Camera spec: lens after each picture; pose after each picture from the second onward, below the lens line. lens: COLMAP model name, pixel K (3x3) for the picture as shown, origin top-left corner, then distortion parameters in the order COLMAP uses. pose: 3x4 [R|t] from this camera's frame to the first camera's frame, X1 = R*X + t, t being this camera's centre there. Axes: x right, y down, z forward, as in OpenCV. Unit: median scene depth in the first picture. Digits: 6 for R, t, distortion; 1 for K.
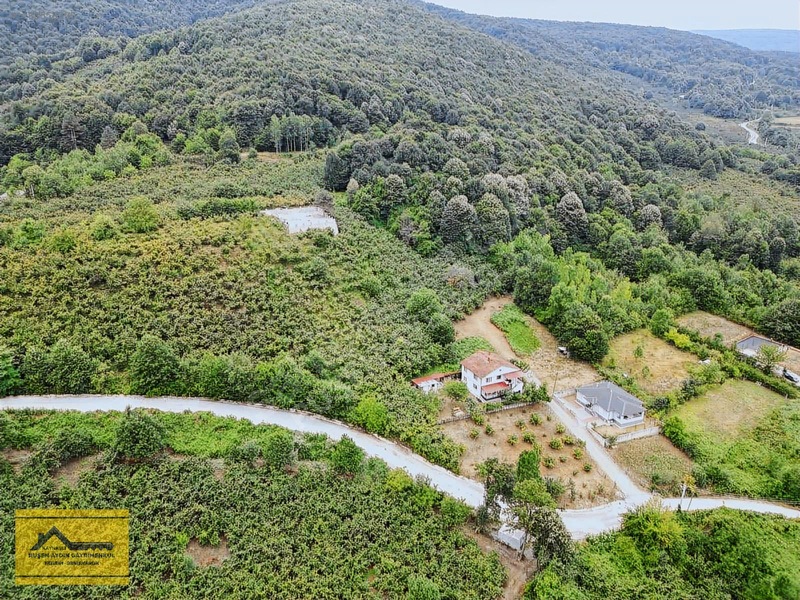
lens RADIAL K [[556.2, 0, 400.0], [0, 556.2, 300.0], [0, 0, 1]] dist [0.070423, -0.061216]
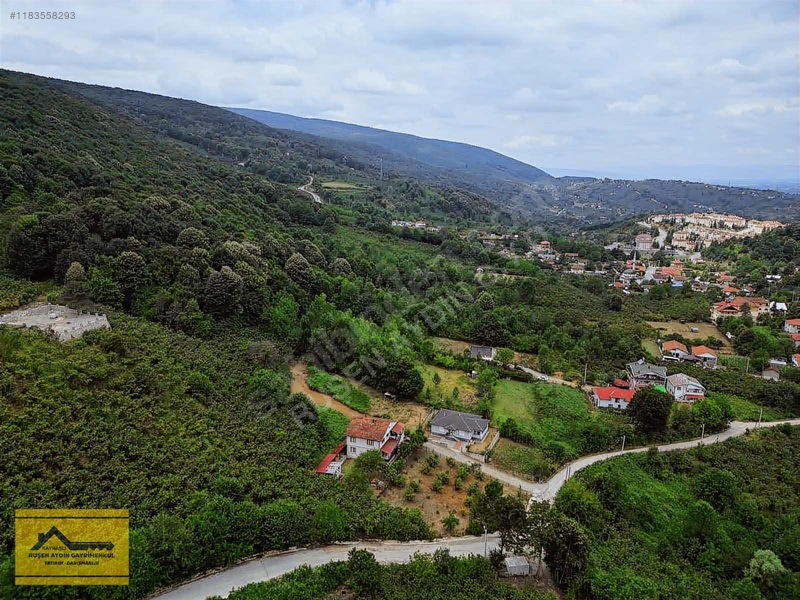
lens RADIAL K [[556.2, 0, 400.0], [0, 556.2, 300.0], [0, 0, 1]] dist [0.070423, -0.061216]
pose [[0.711941, -0.158506, 0.684117, -0.392109], [0.230142, 0.973056, -0.014051, -0.067128], [-0.663457, 0.167448, 0.729237, 0.185707]]
